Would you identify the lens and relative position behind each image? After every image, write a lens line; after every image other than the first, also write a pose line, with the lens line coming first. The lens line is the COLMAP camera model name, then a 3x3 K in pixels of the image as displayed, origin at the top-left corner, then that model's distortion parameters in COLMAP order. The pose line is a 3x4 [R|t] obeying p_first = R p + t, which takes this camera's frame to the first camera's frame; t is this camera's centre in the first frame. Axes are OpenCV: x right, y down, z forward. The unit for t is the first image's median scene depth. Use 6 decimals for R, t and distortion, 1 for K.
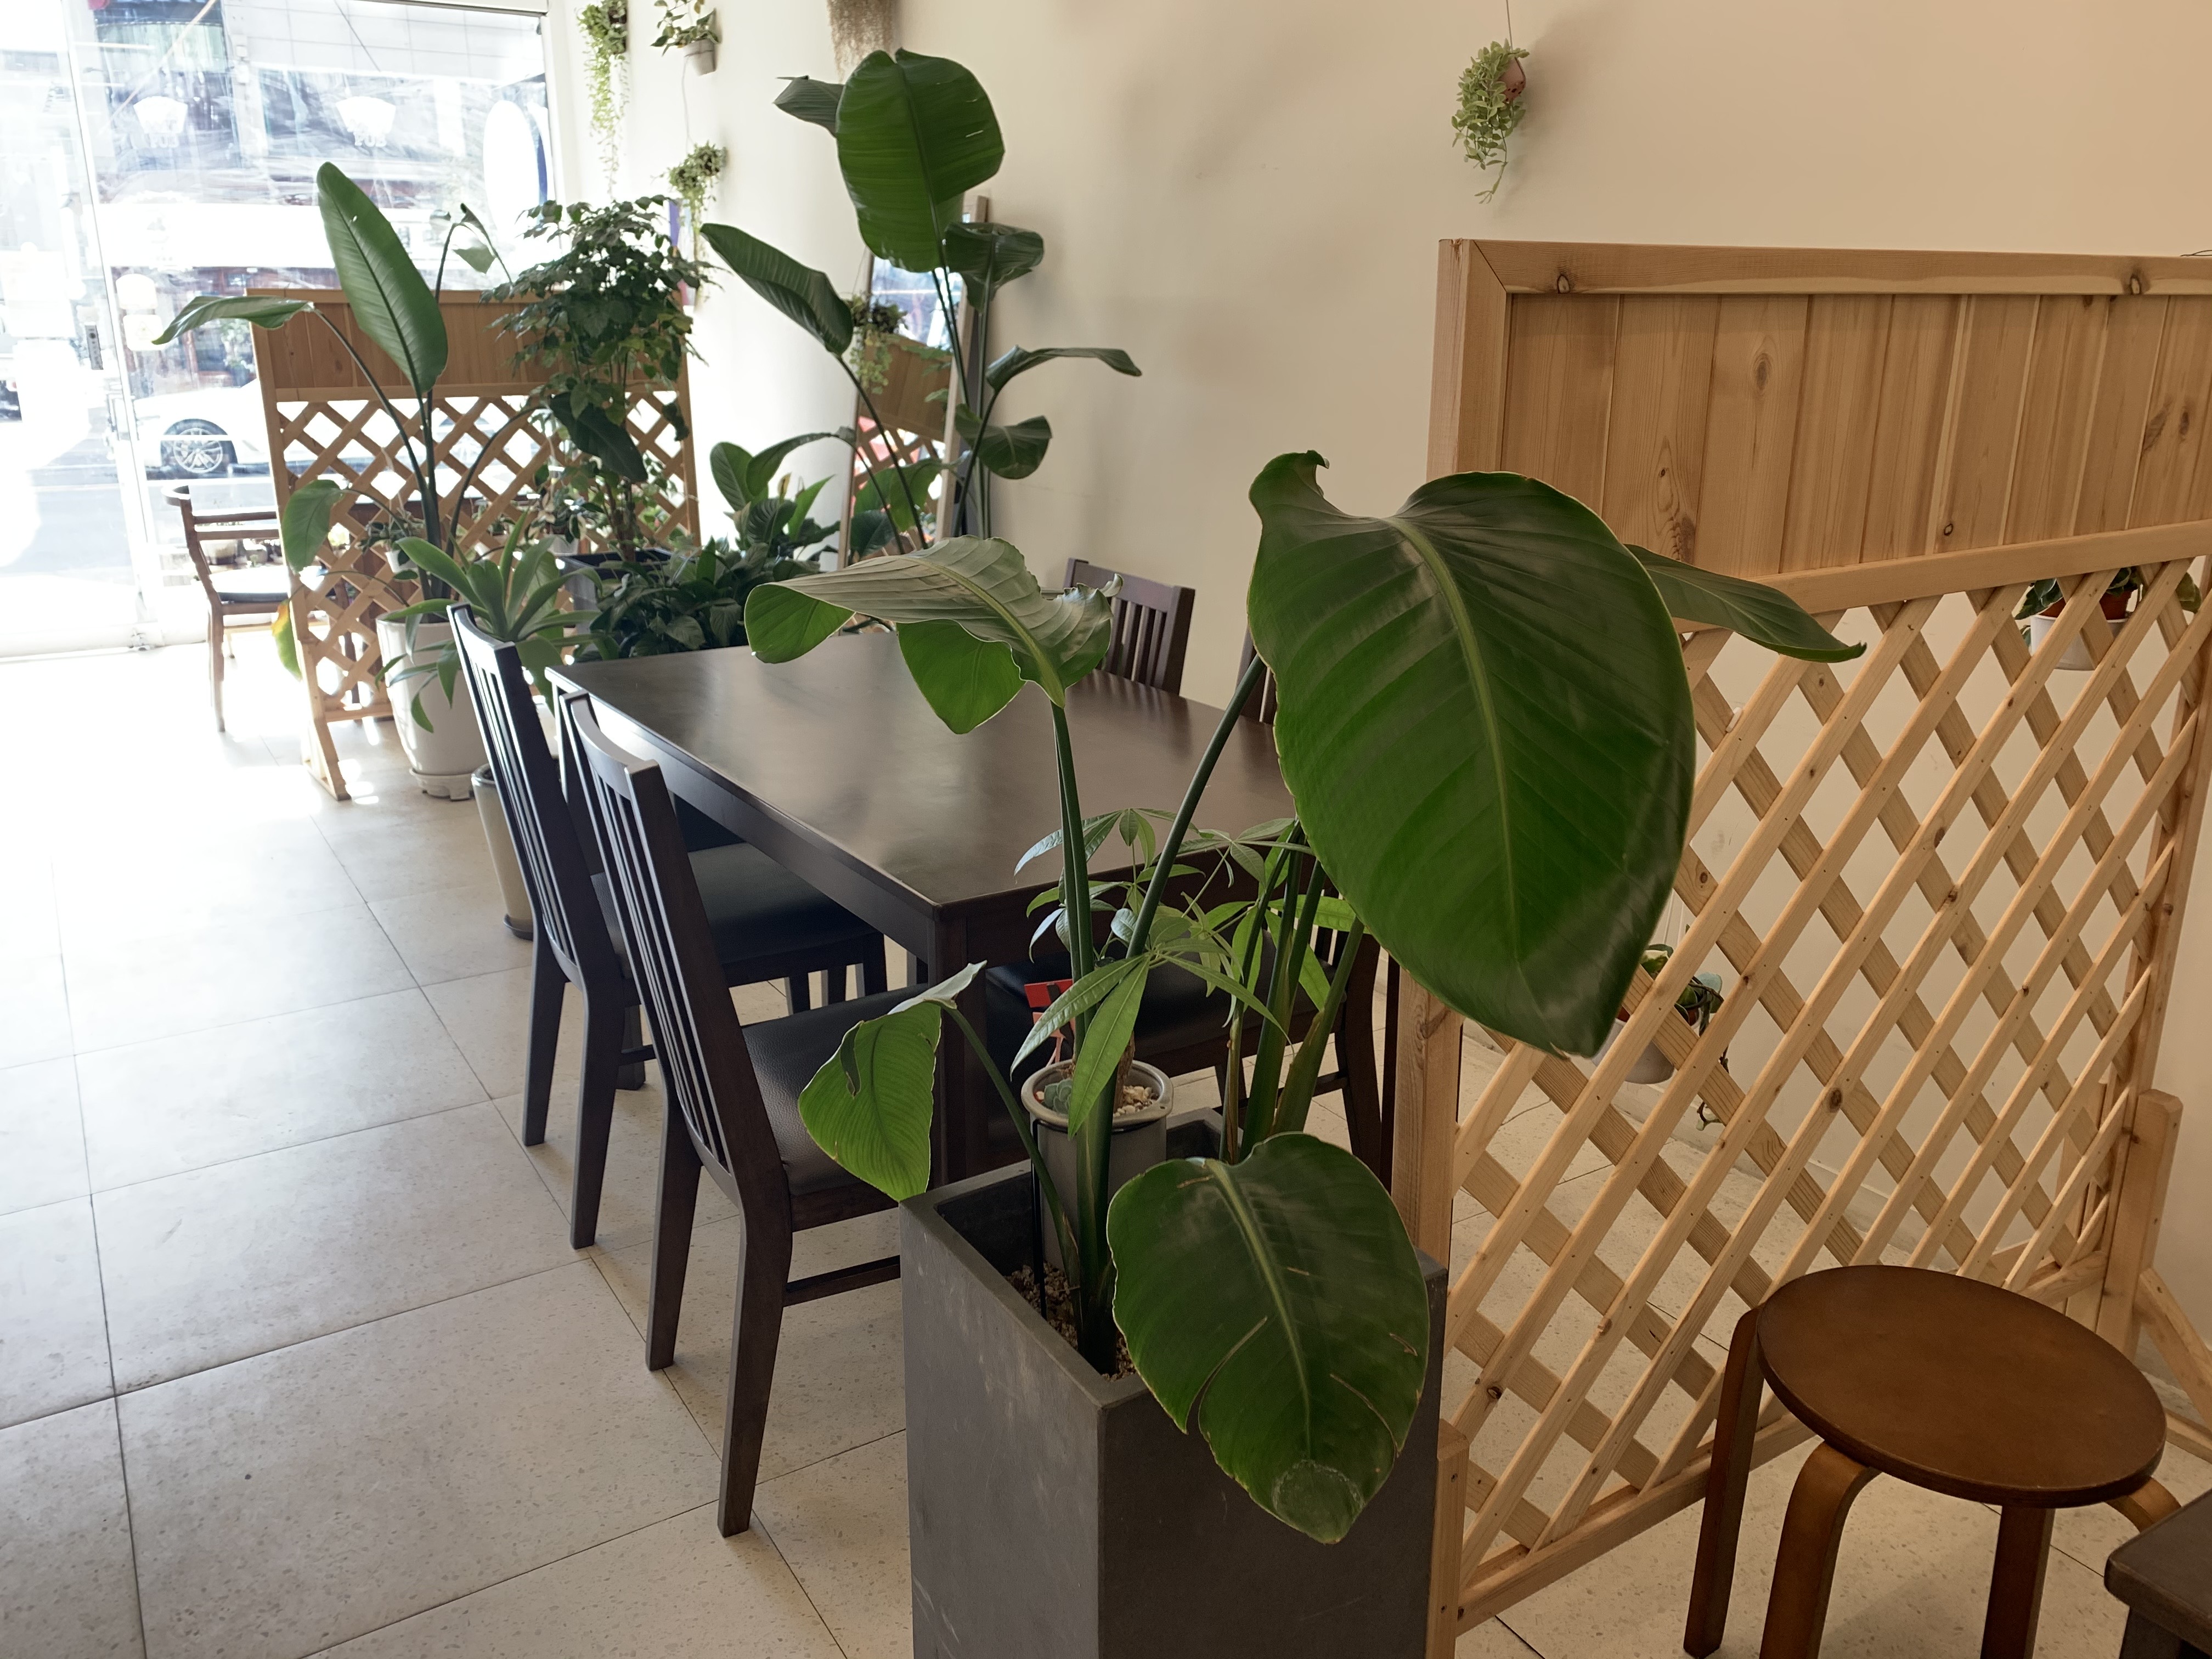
lens RADIAL K [[1689.7, 0, 1111.3], [0, 1689.7, 823.7], [0, 0, 1]] dist [0.002798, 0.000513]
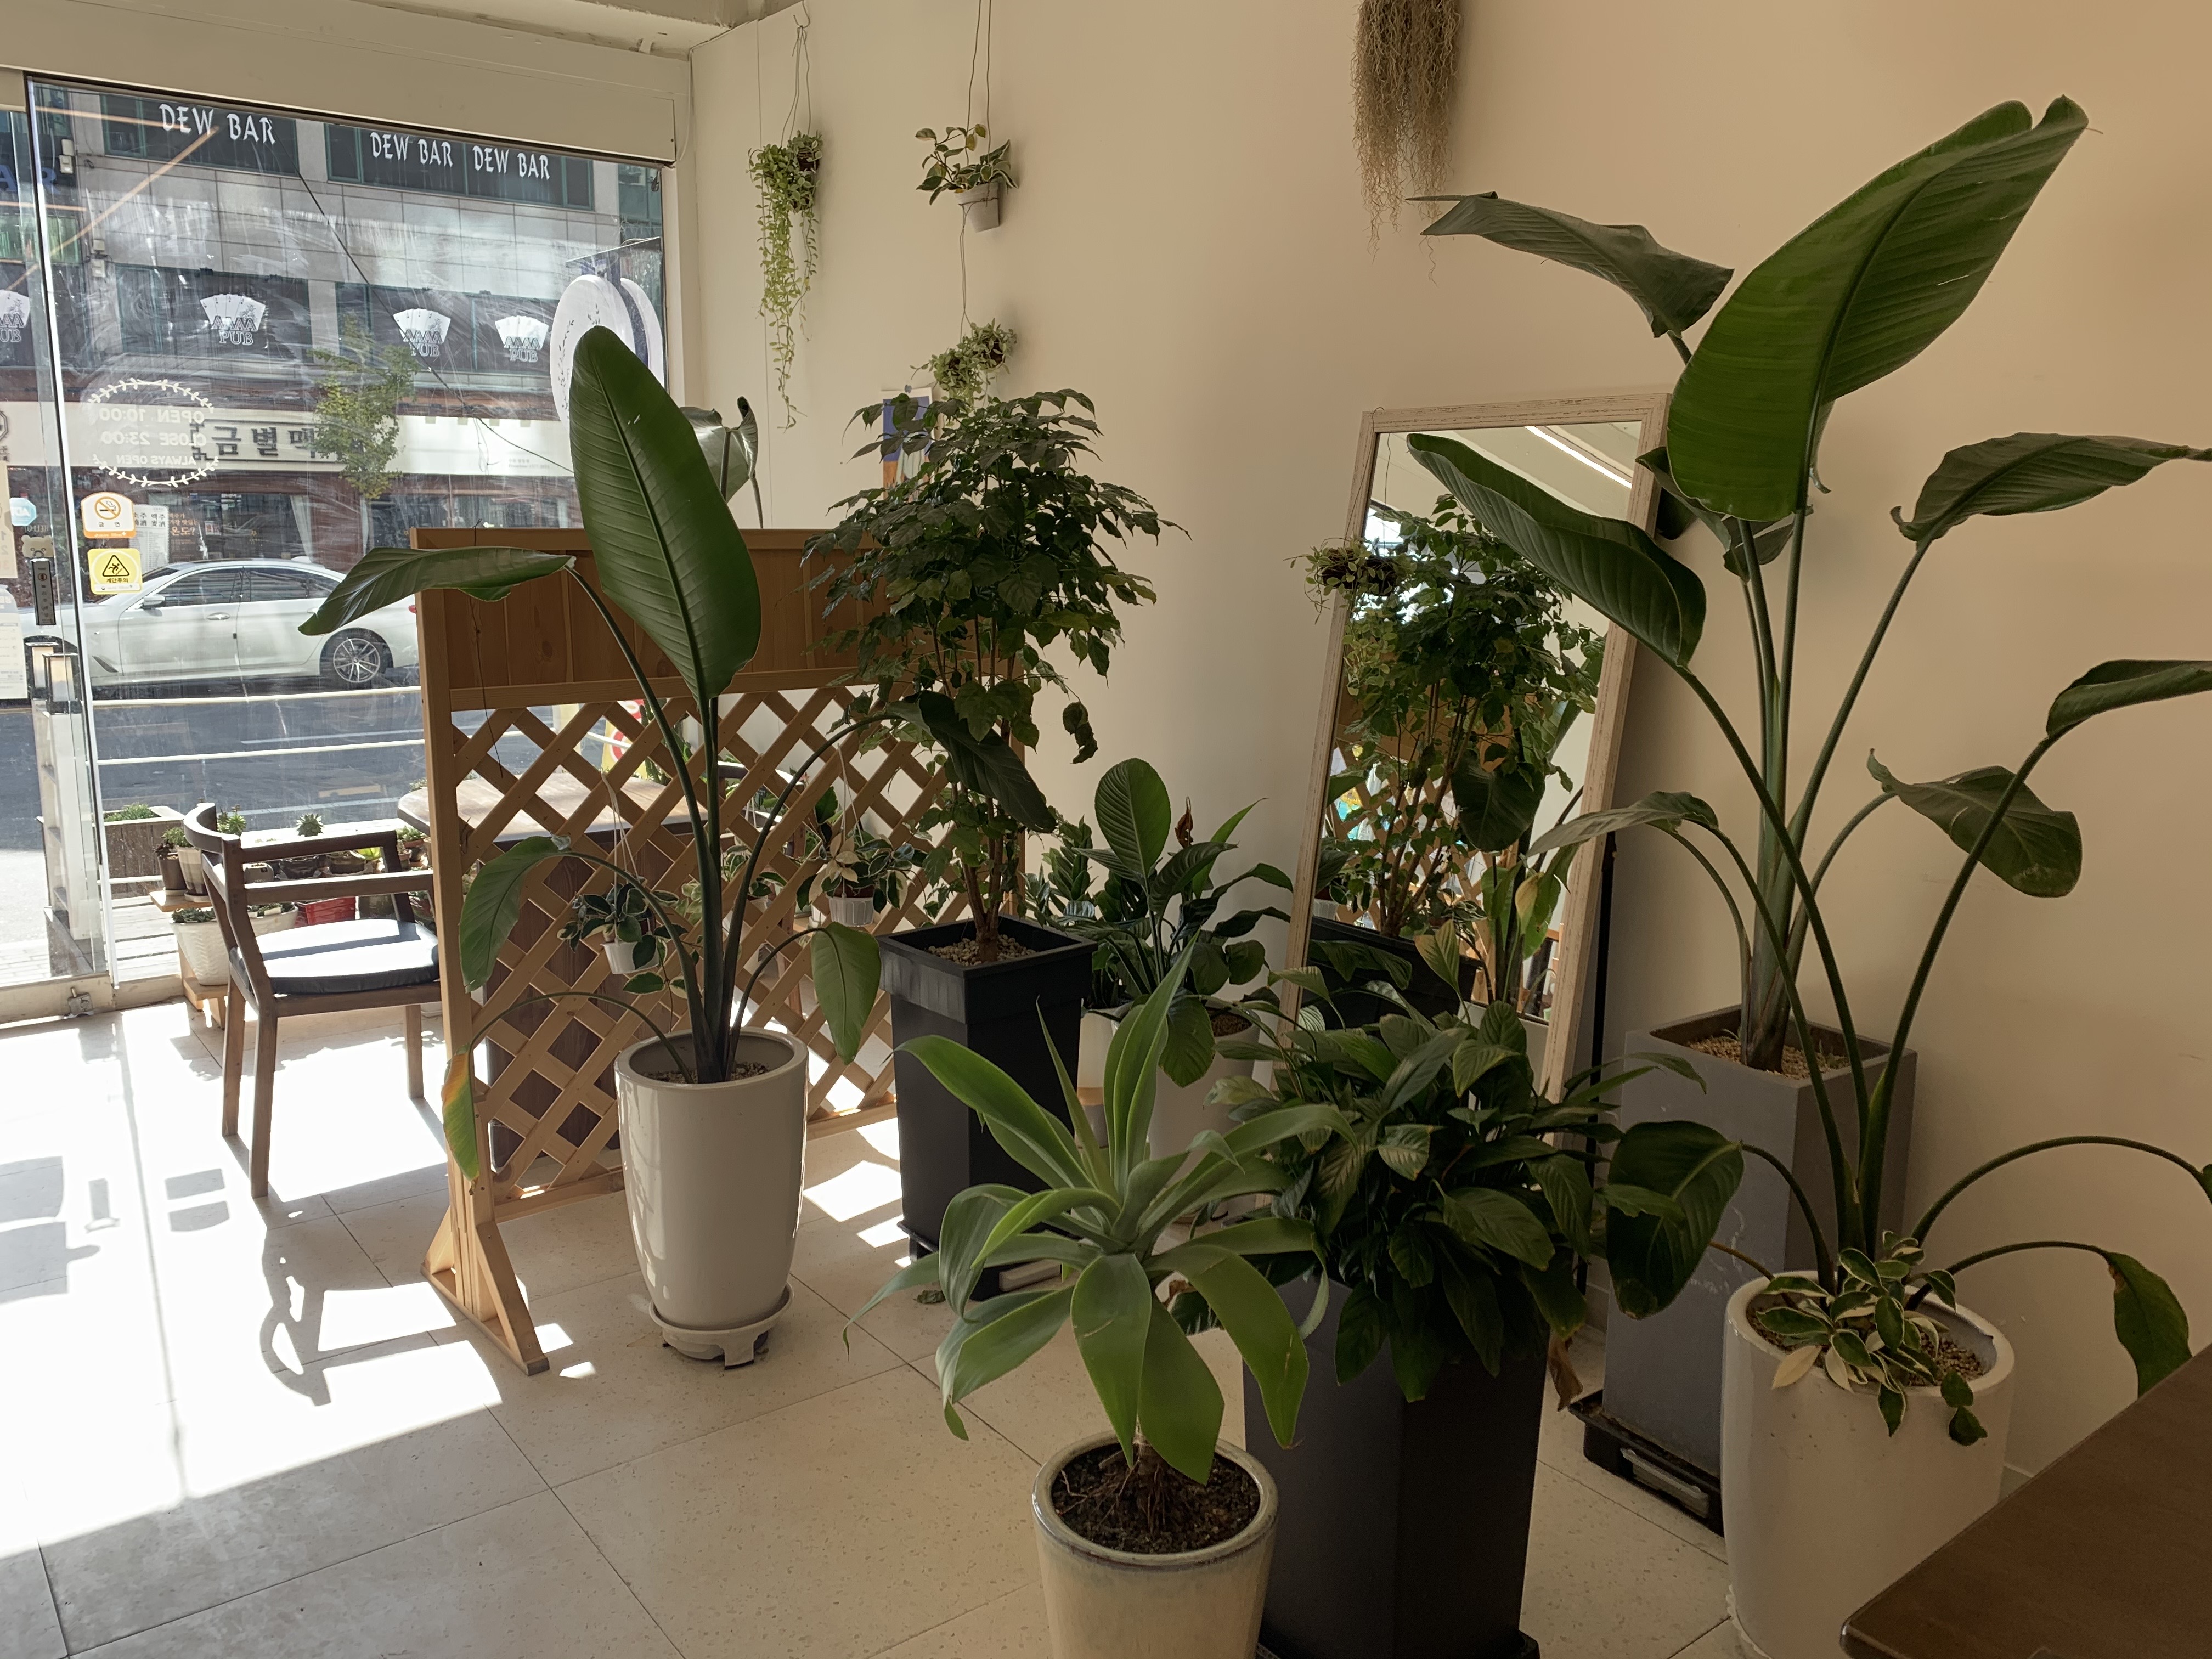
lens RADIAL K [[1689.7, 0, 1101.1], [0, 1689.7, 832.0], [0, 0, 1]] dist [0.002798, 0.000513]
pose [[0.995737, -0.009528, 0.091746, -0.299806], [0.019569, 0.993830, -0.109174, -0.127671], [-0.090140, 0.110504, 0.989780, 0.363770]]
